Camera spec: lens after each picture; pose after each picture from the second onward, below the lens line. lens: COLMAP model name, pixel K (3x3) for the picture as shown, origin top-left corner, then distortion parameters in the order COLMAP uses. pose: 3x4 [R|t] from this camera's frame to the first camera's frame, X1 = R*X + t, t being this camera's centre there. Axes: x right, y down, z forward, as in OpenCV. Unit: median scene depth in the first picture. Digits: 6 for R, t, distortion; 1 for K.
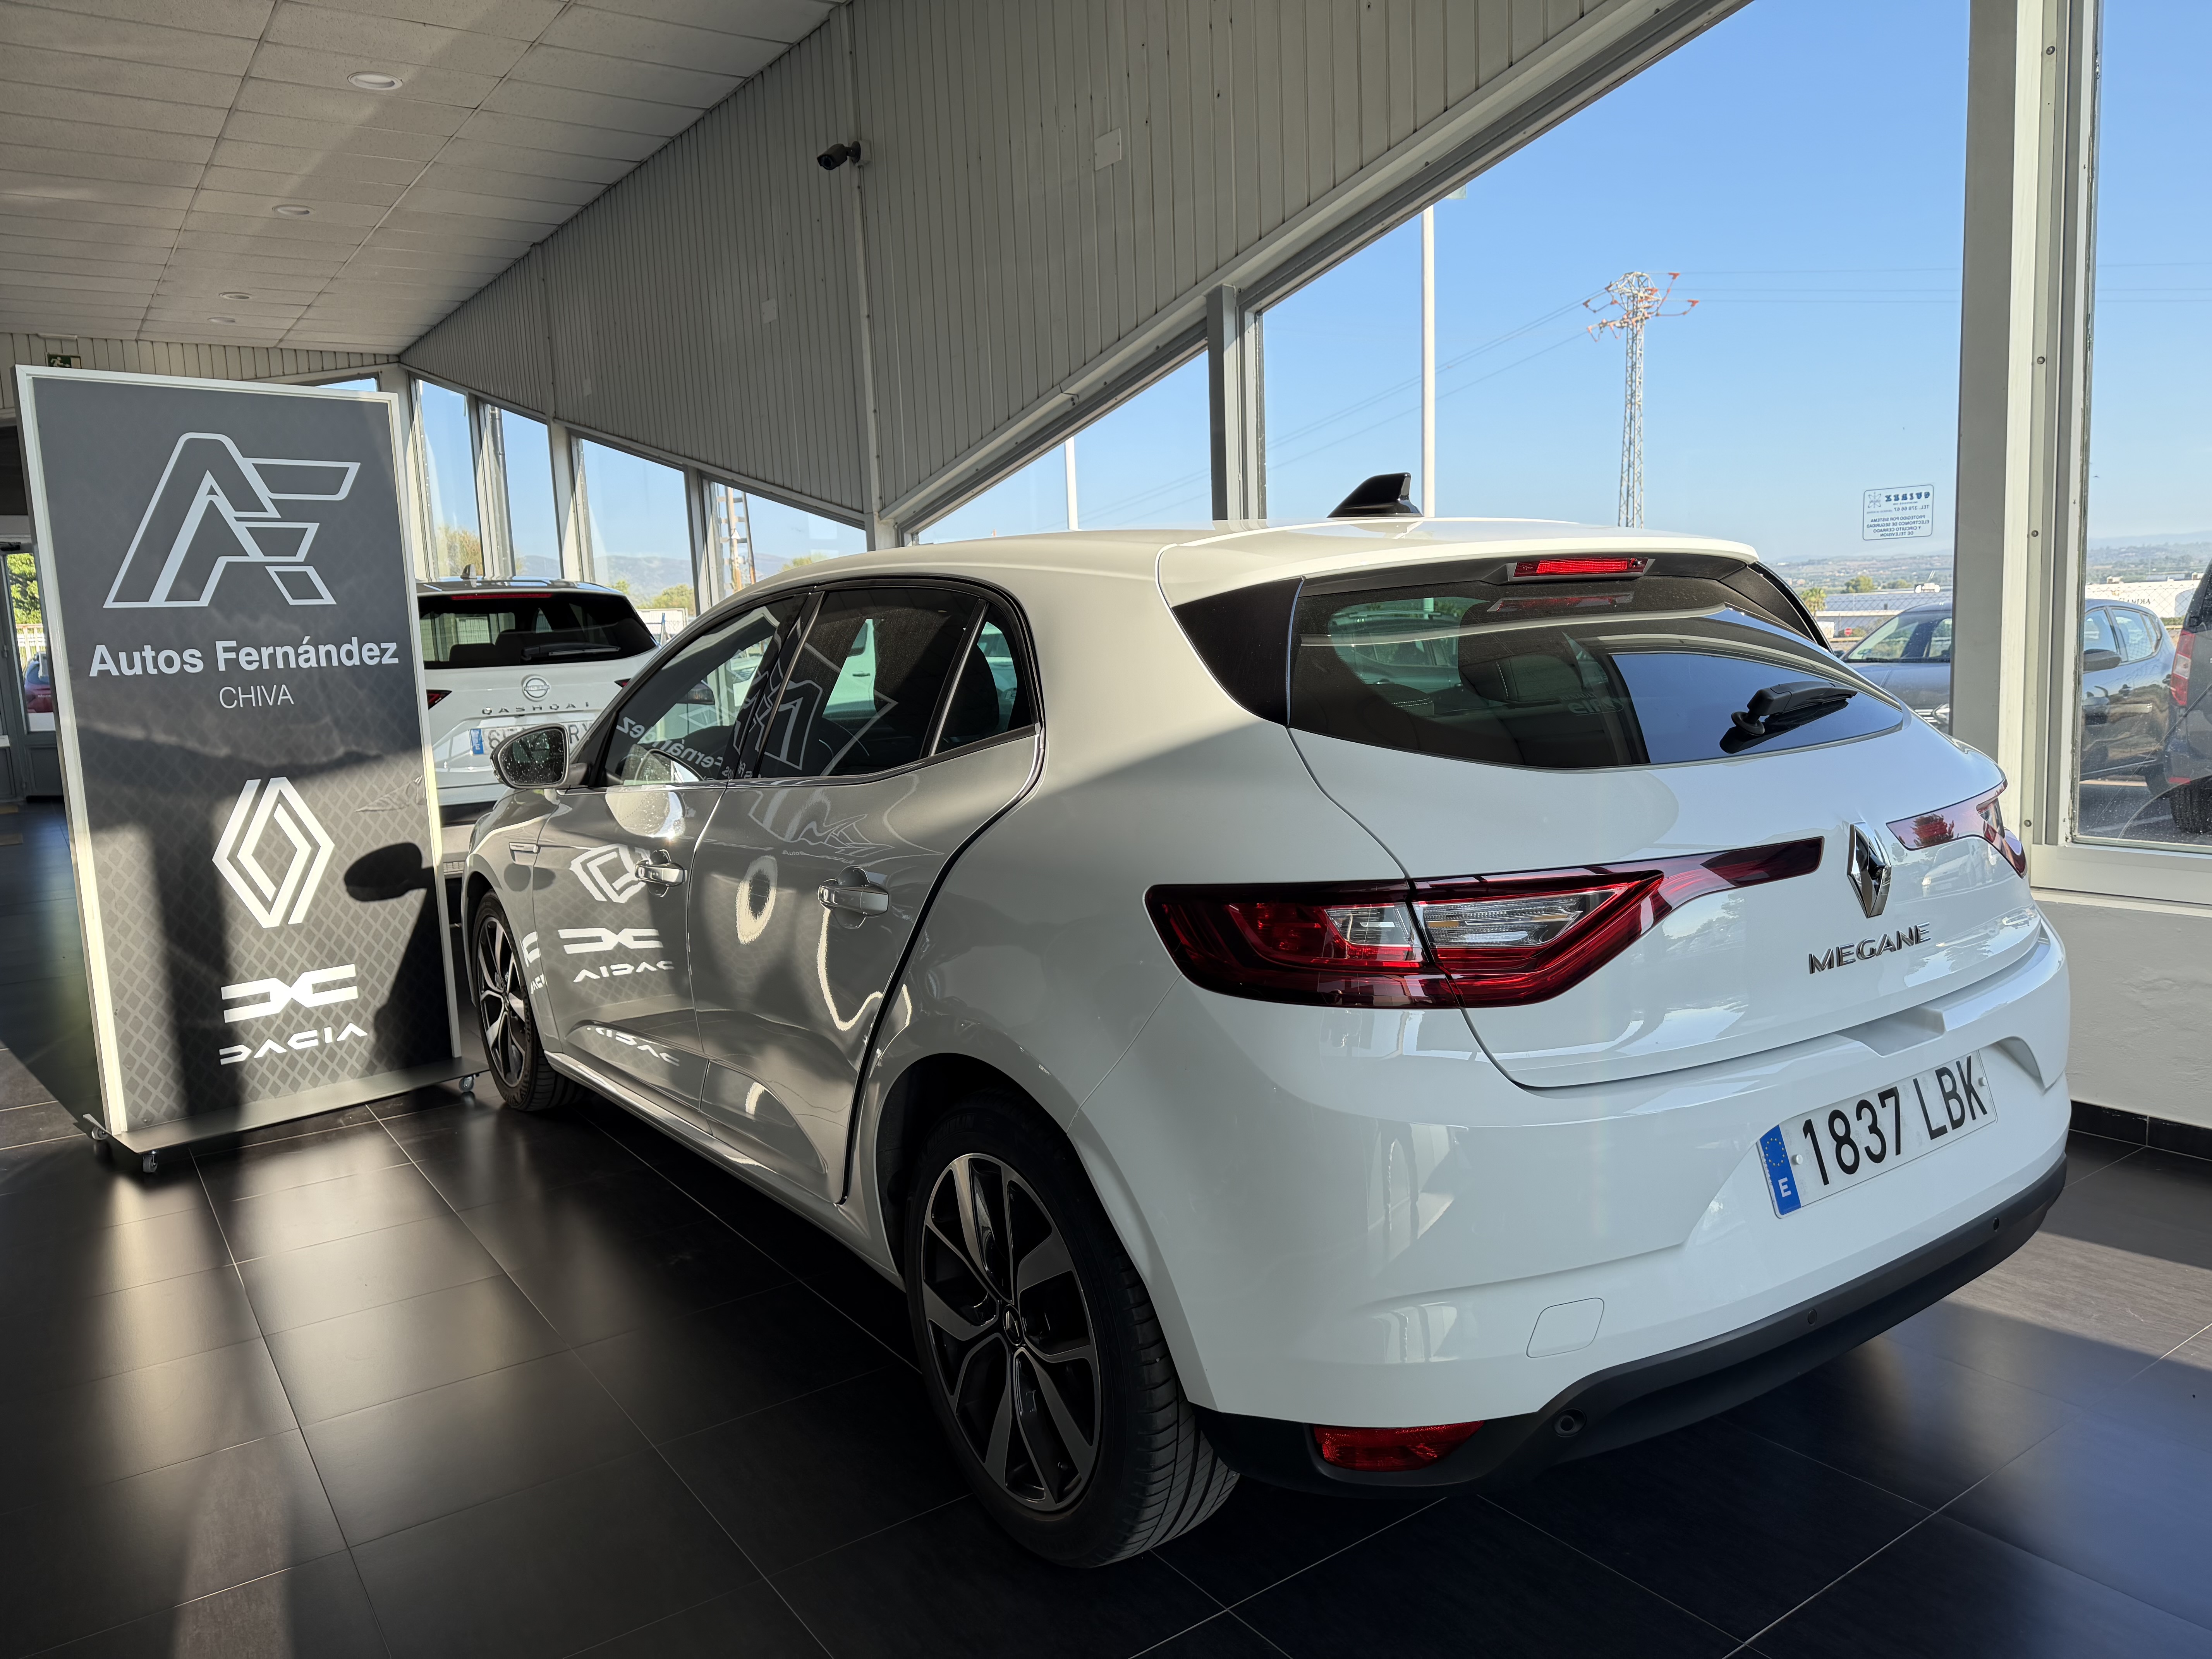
lens RADIAL K [[1544.1, 0, 1177.4], [0, 1544.1, 833.7], [0, 0, 1]] dist [0.040249, -0.035332]
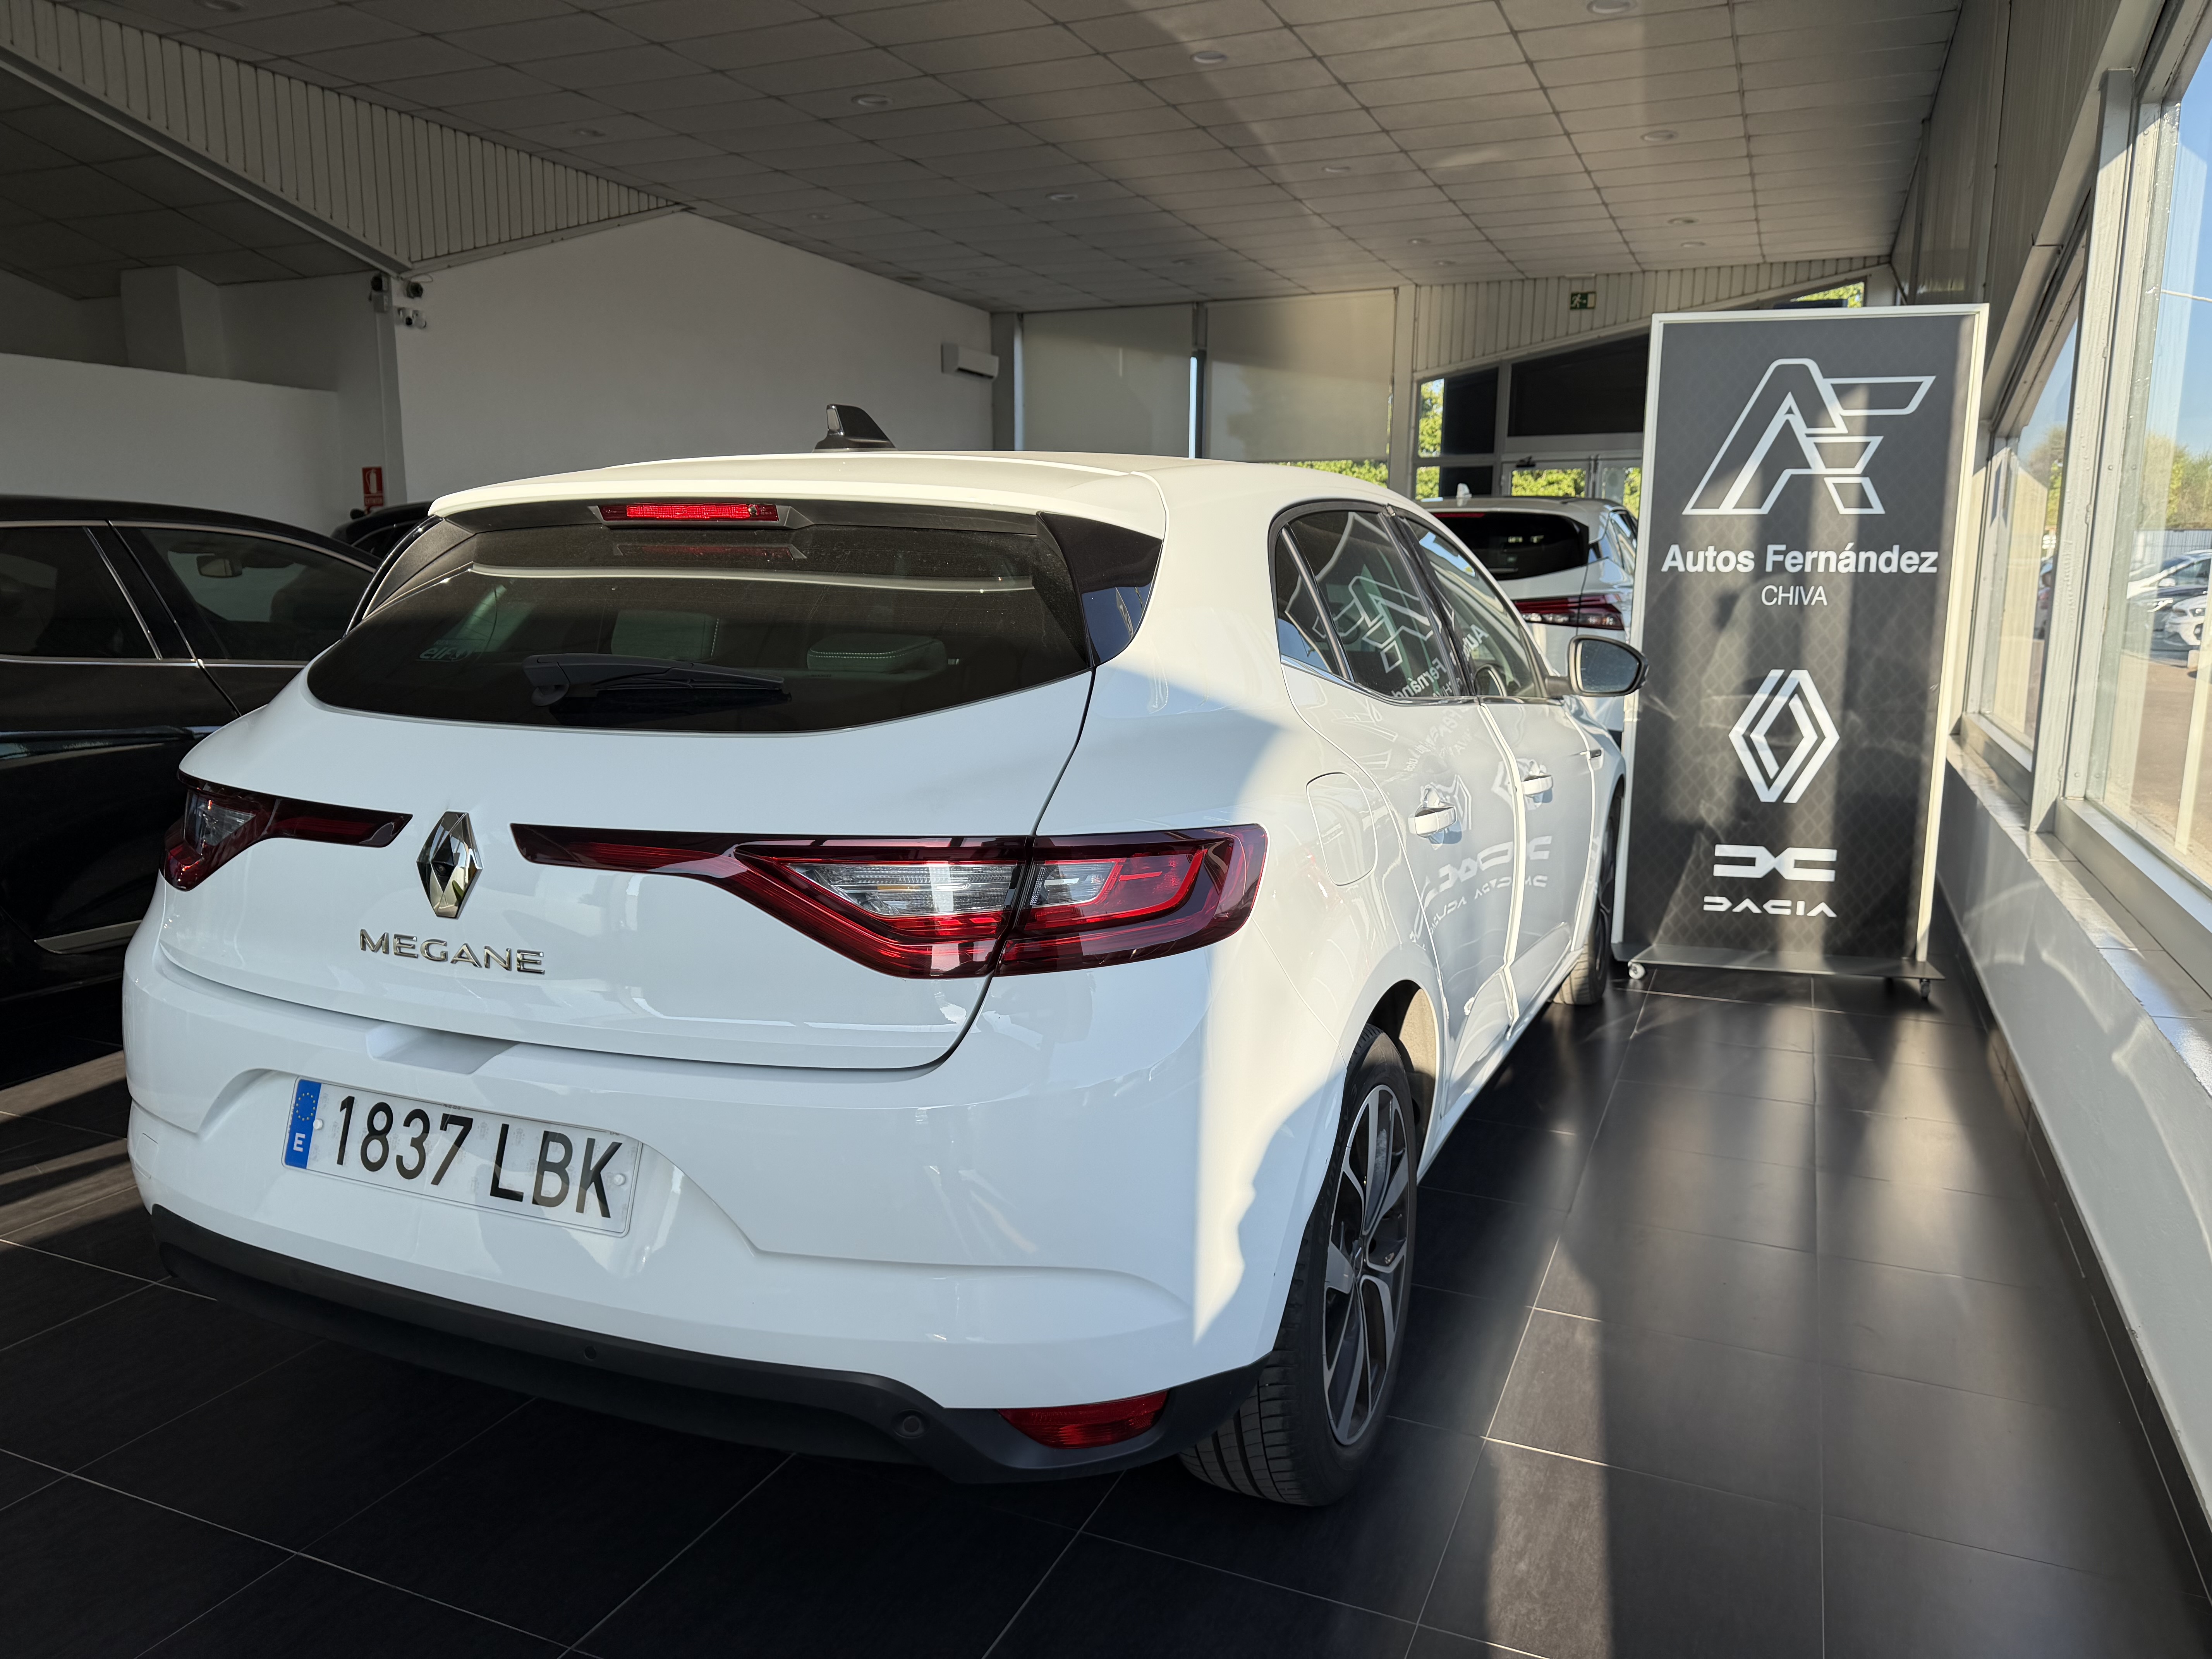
lens RADIAL K [[1544.1, 0, 1151.5], [0, 1544.1, 845.9], [0, 0, 1]] dist [0.040249, -0.035332]
pose [[0.514606, 0.198070, -0.834236, 0.113736], [-0.141767, 0.979216, 0.145042, -0.014187], [0.845626, 0.043628, 0.531990, 0.071028]]
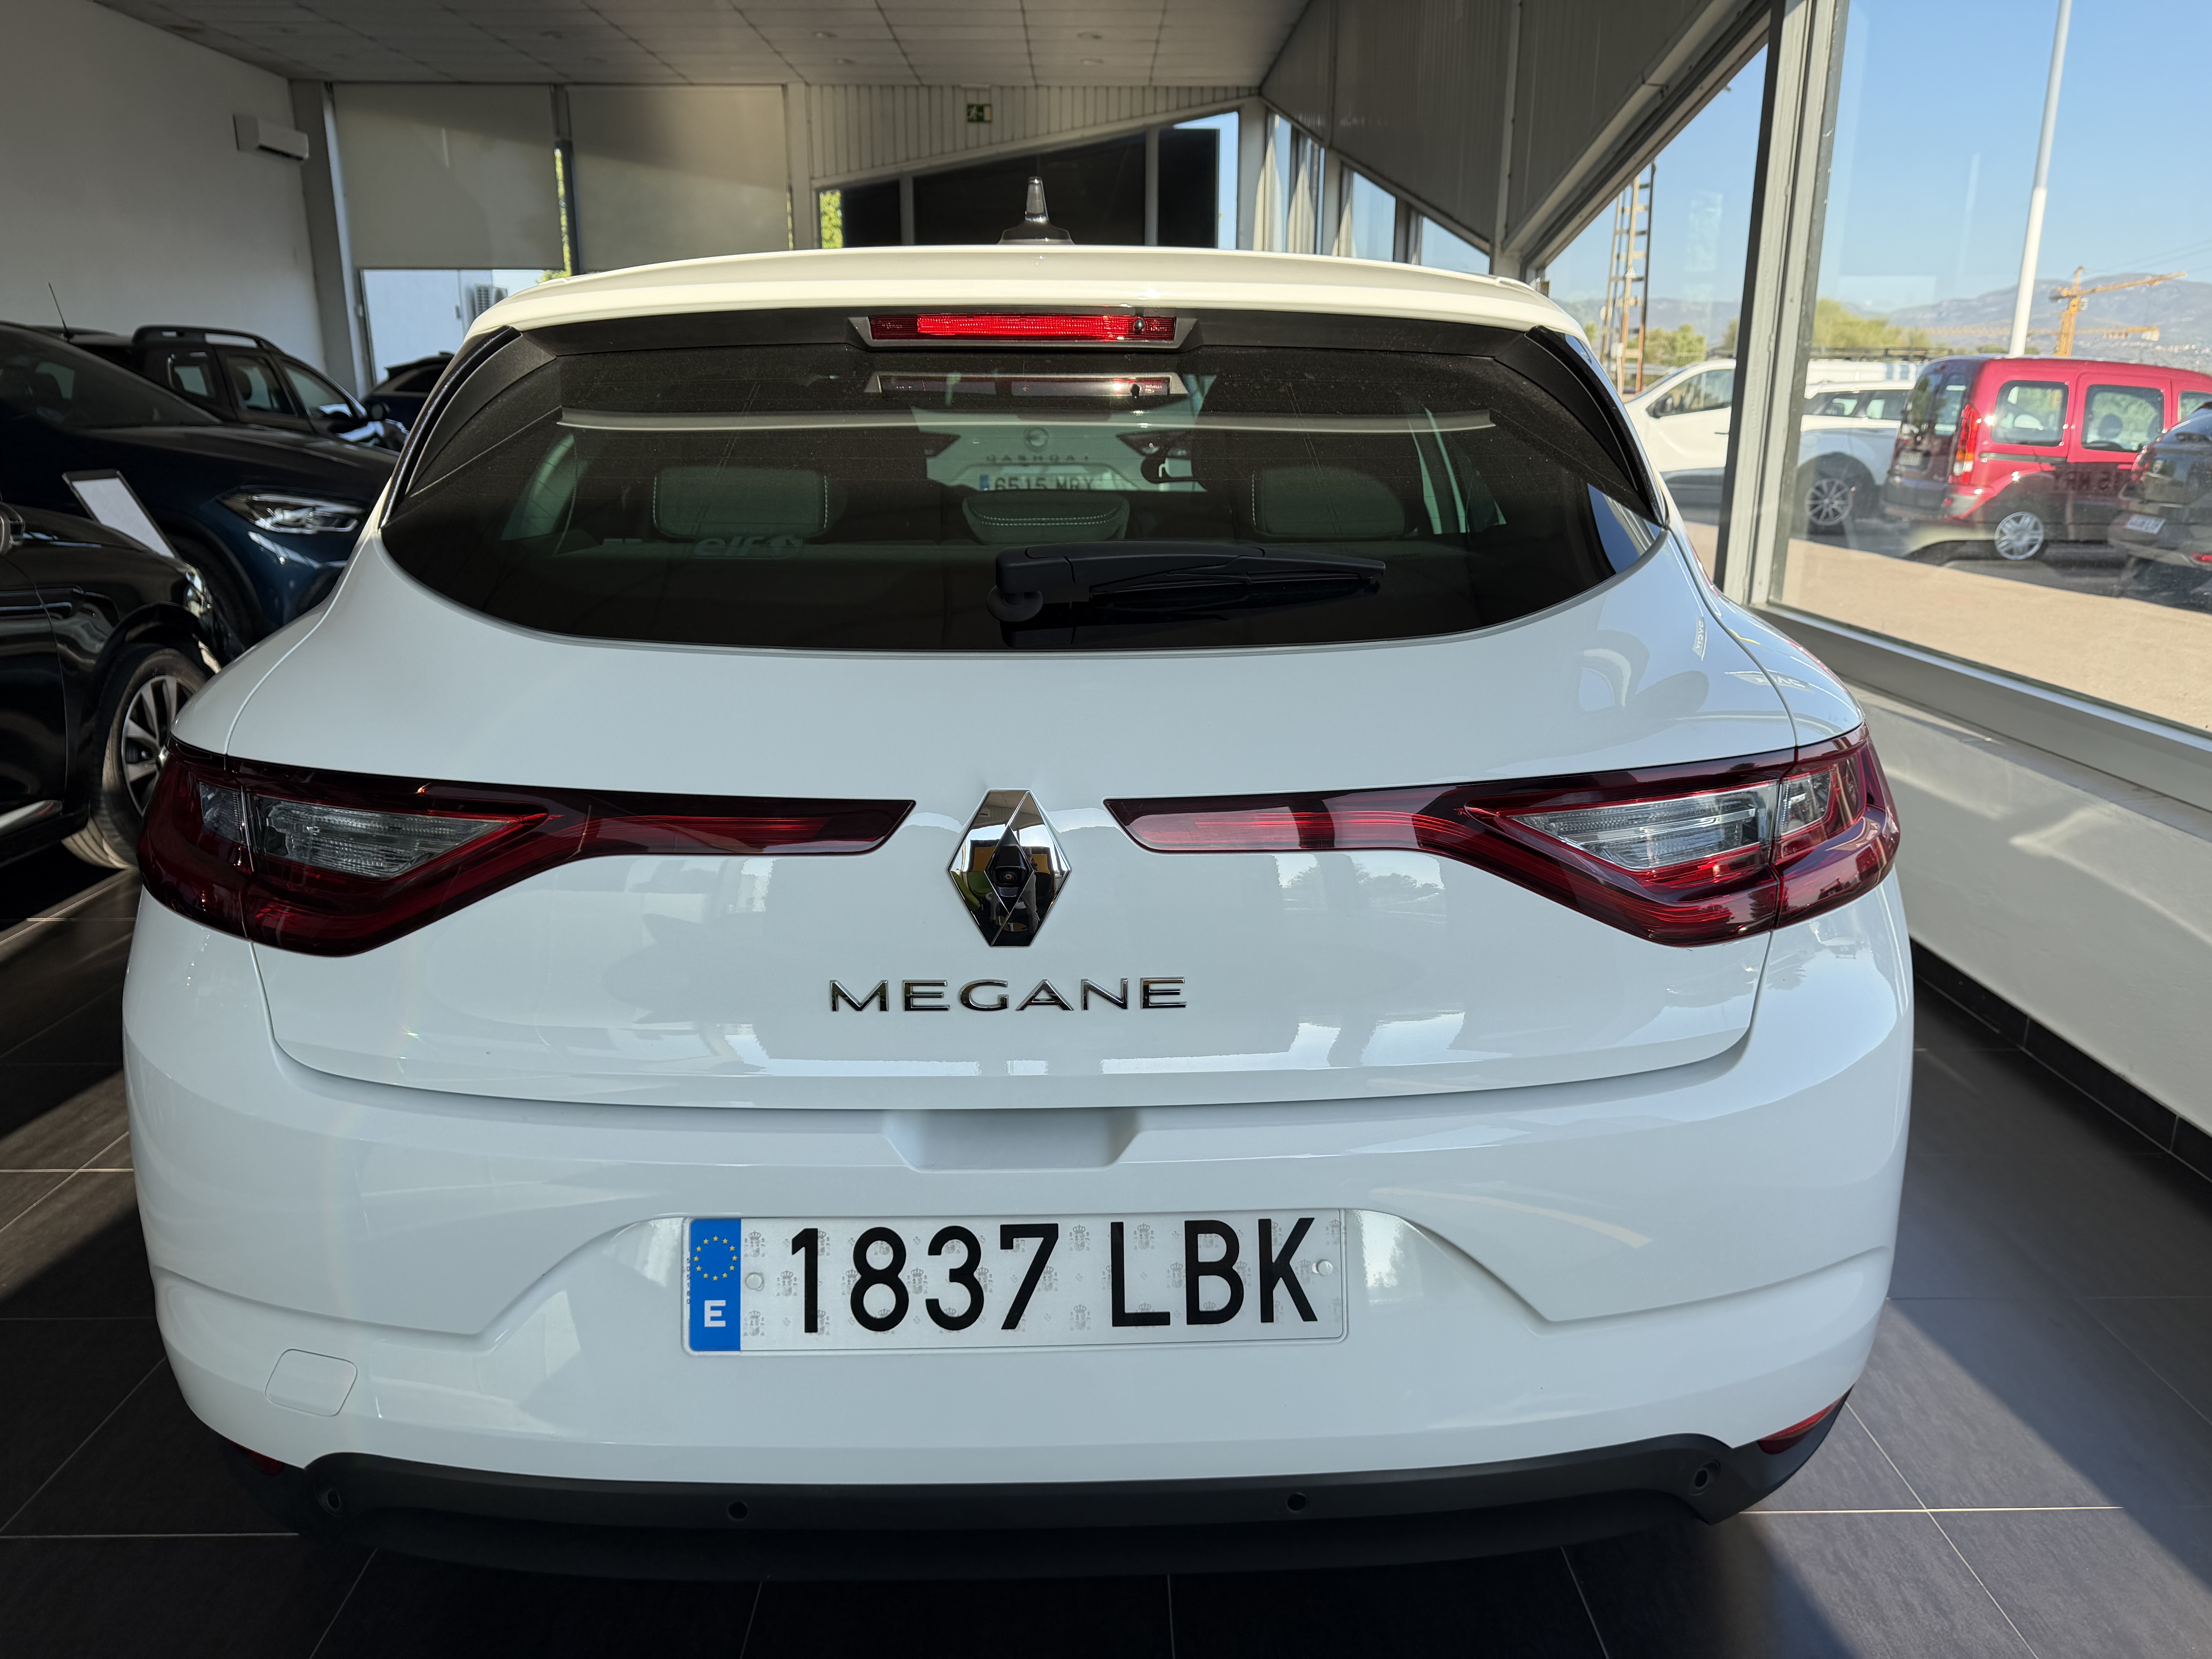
lens RADIAL K [[1544.1, 0, 1162.2], [0, 1544.1, 817.7], [0, 0, 1]] dist [0.040249, -0.035332]
pose [[0.819677, 0.191819, -0.539754, 0.066188], [-0.109287, 0.977326, 0.181359, -0.008956], [0.562304, -0.089667, 0.822055, 0.045106]]
